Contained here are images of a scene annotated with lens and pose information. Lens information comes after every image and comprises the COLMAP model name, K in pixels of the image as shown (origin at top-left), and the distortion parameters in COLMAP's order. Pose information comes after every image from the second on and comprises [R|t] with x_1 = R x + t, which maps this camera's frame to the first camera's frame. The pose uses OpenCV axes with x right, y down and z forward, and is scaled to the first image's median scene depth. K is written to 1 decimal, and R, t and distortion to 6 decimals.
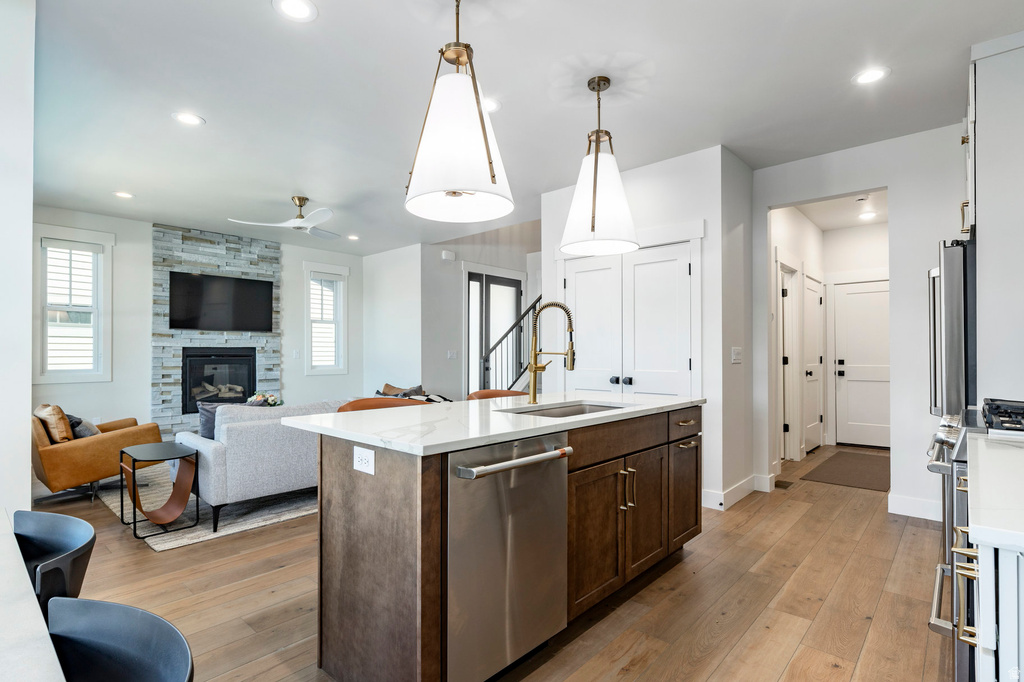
lens RADIAL K [[512.9, 0, 507.6], [0, 512.9, 350.7], [0, 0, 1]] dist [-0.005944, 0.001253]
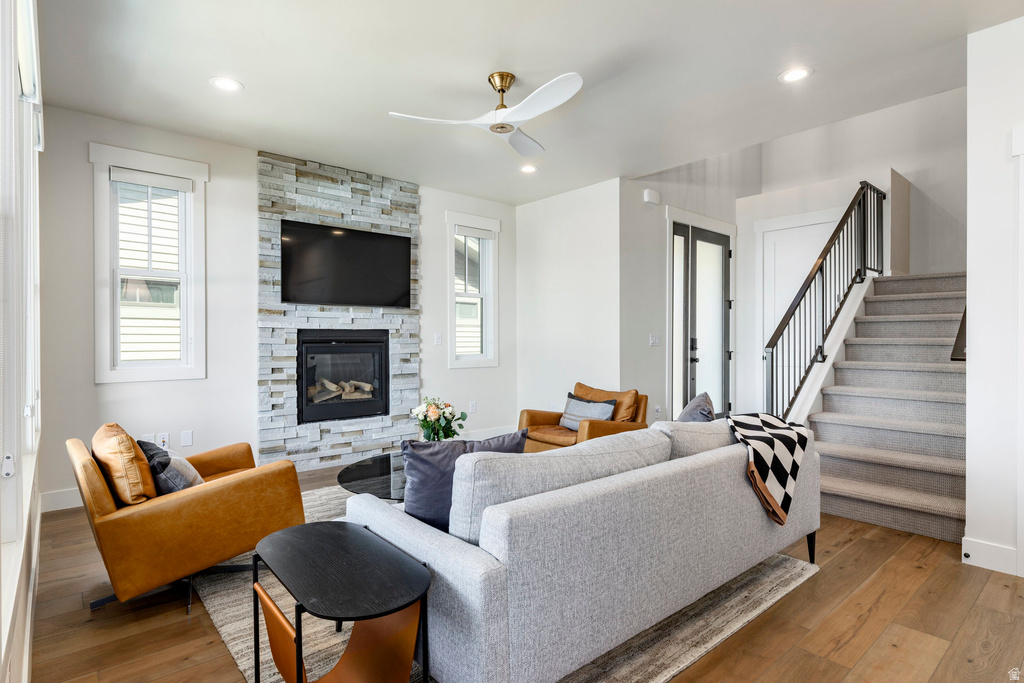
lens RADIAL K [[540.7, 0, 514.4], [0, 540.7, 343.1], [0, 0, 1]] dist [-0.001229, -0.001422]
pose [[0.993087, 0.000858, -0.117374, -0.249662], [0.000602, 0.999923, 0.012398, 0.003212], [0.117376, -0.012383, 0.993010, 0.294801]]
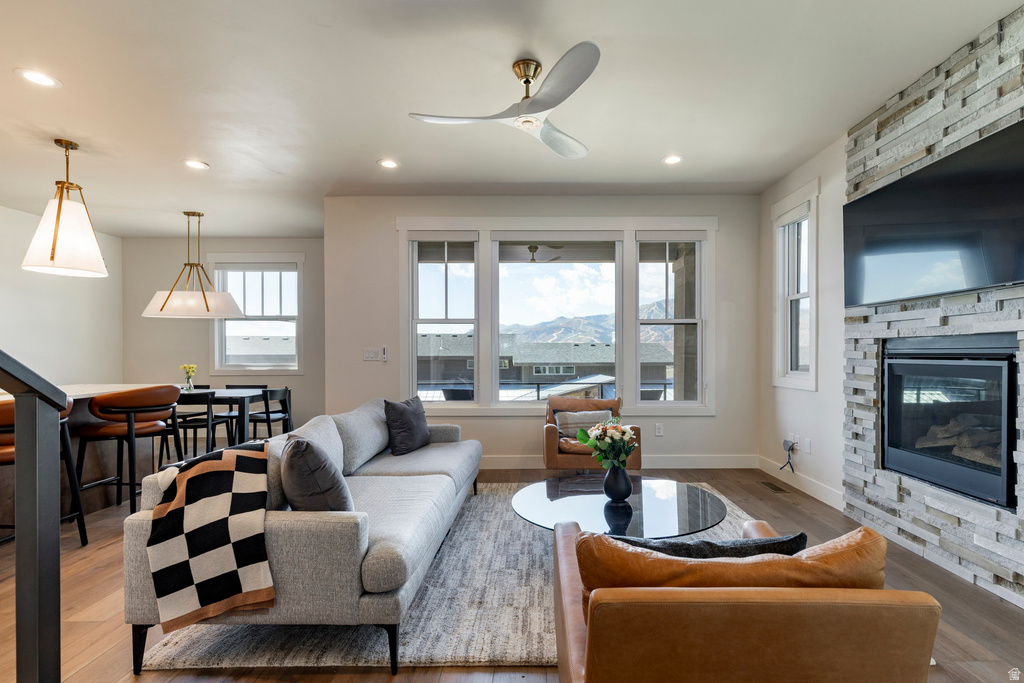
lens RADIAL K [[468.8, 0, 551.0], [0, 468.8, 354.5], [0, 0, 1]] dist [0.007471, -0.000701]
pose [[-0.720090, 0.005965, -0.693855, -0.062502], [0.007065, 0.999974, 0.001265, 0.005743], [0.693845, -0.003991, -0.720114, 1.102897]]
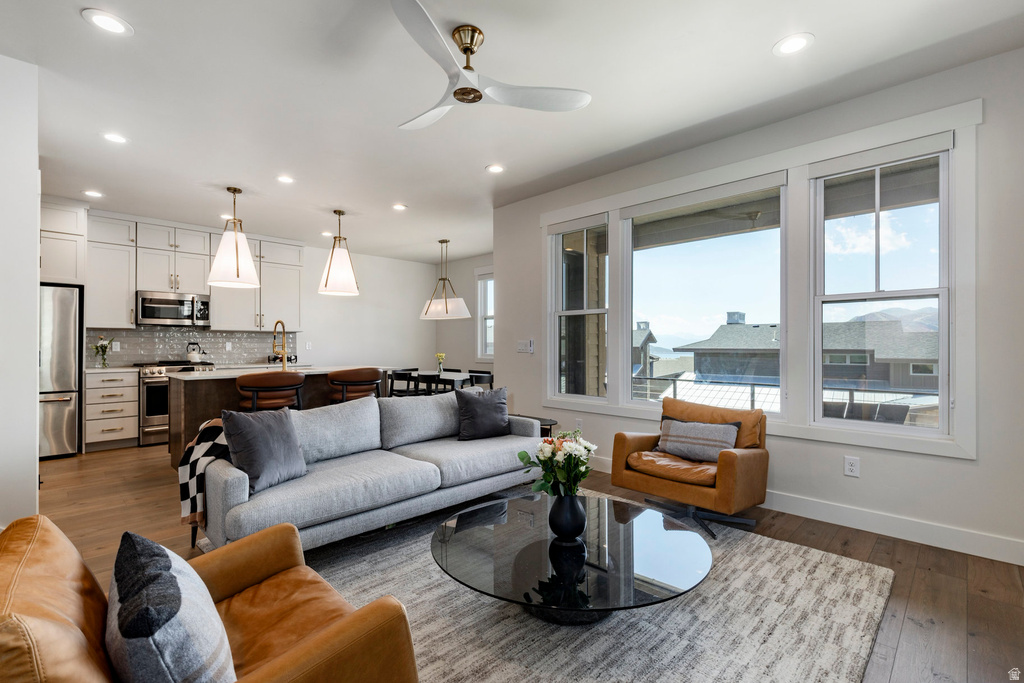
lens RADIAL K [[468.8, 0, 512.4], [0, 468.8, 339.9], [0, 0, 1]] dist [0.007471, -0.000701]
pose [[-0.999796, 0.002196, 0.020060, -0.373829], [0.001863, 0.999861, -0.016593, 0.006361], [-0.020093, -0.016552, -0.999661, 1.169379]]
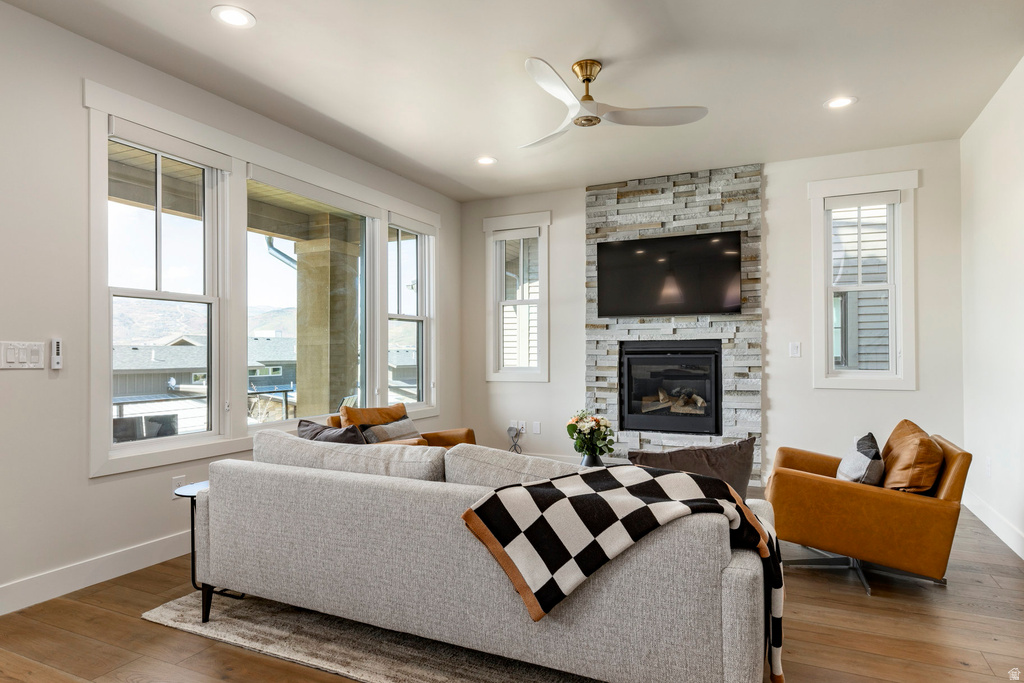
lens RADIAL K [[581.9, 0, 495.6], [0, 581.9, 348.7], [0, 0, 1]] dist [0.015301, -0.001480]
pose [[0.291045, -0.004246, -0.956700, 0.130207], [0.009737, 0.999952, -0.001476, 0.003608], [0.956660, -0.008886, 0.291072, 0.571032]]
